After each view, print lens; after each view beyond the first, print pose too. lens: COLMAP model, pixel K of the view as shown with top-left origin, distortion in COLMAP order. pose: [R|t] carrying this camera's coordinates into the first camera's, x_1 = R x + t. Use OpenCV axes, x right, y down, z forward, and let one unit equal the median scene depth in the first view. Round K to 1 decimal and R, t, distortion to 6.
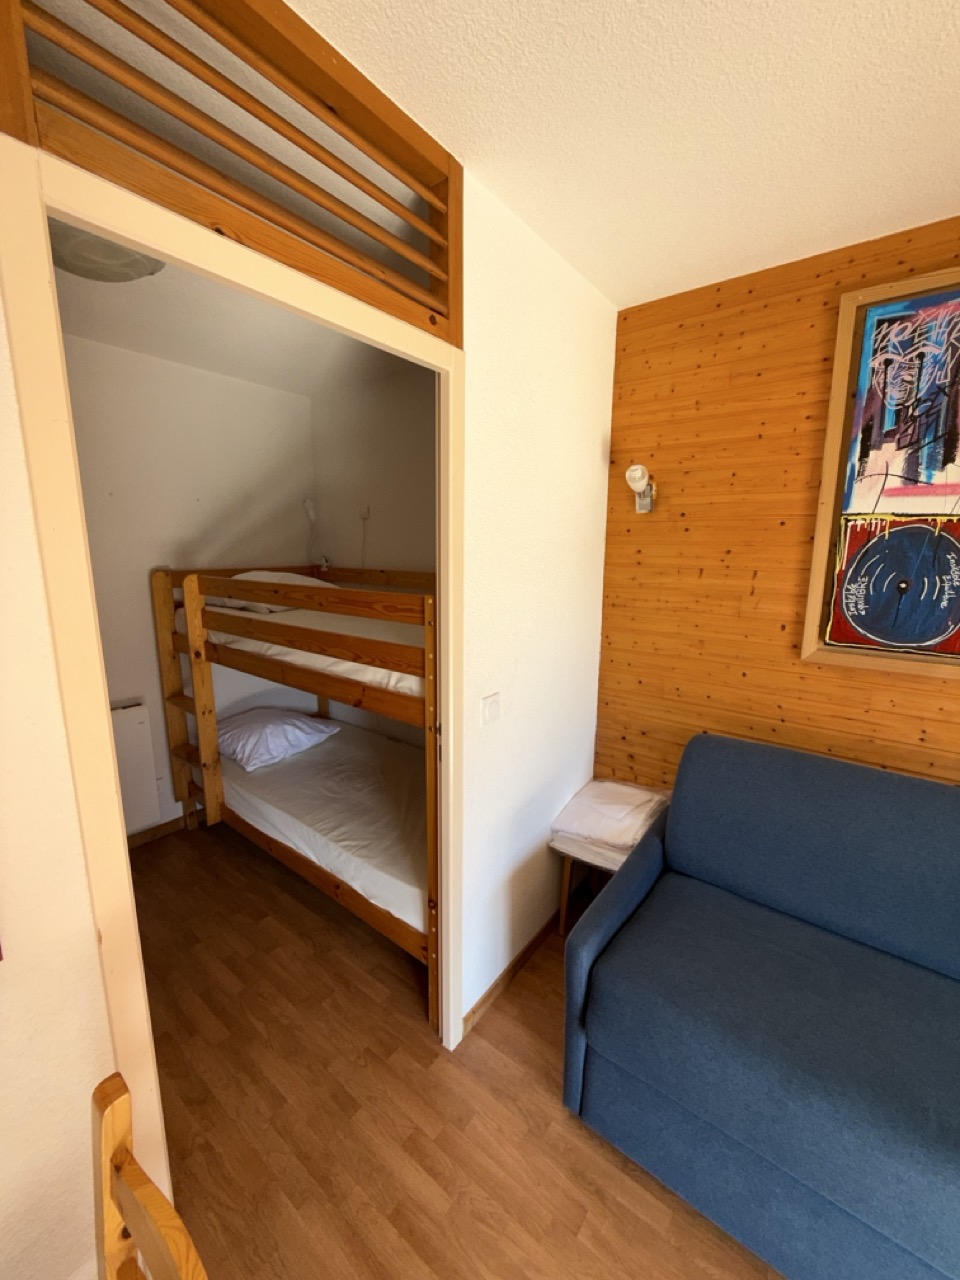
lens RADIAL K [[514.3, 0, 479.0], [0, 514.3, 637.7], [0, 0, 1]] dist [-0.001479, -0.000014]
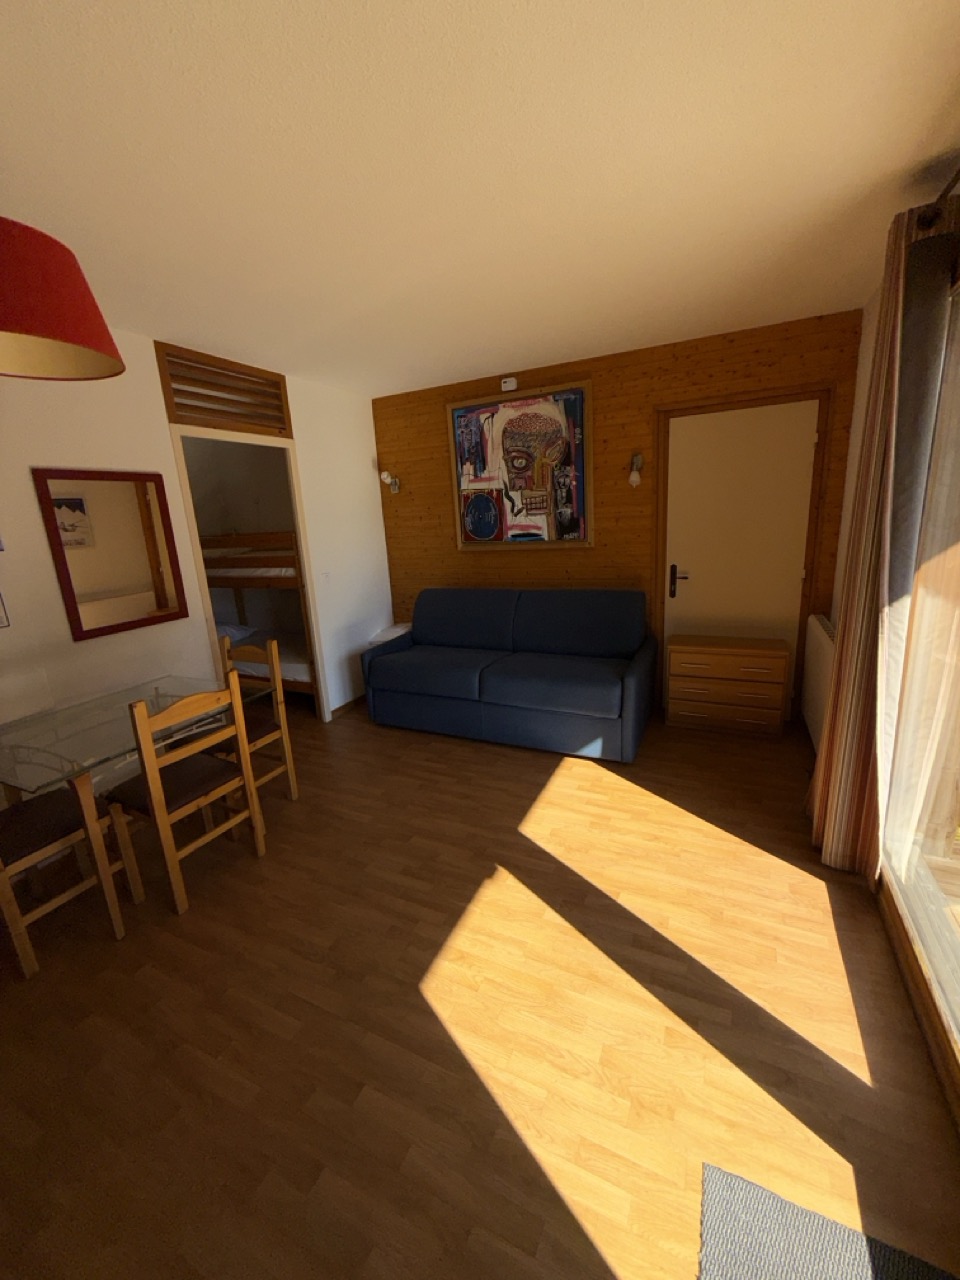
lens RADIAL K [[513.6, 0, 479.7], [0, 513.6, 638.4], [0, 0, 1]] dist [-0.000916, -0.000065]
pose [[0.977100, -0.110506, 0.181836, 0.222055], [0.100792, 0.992983, 0.061851, 0.290590], [-0.187395, -0.042107, 0.981382, -1.313917]]
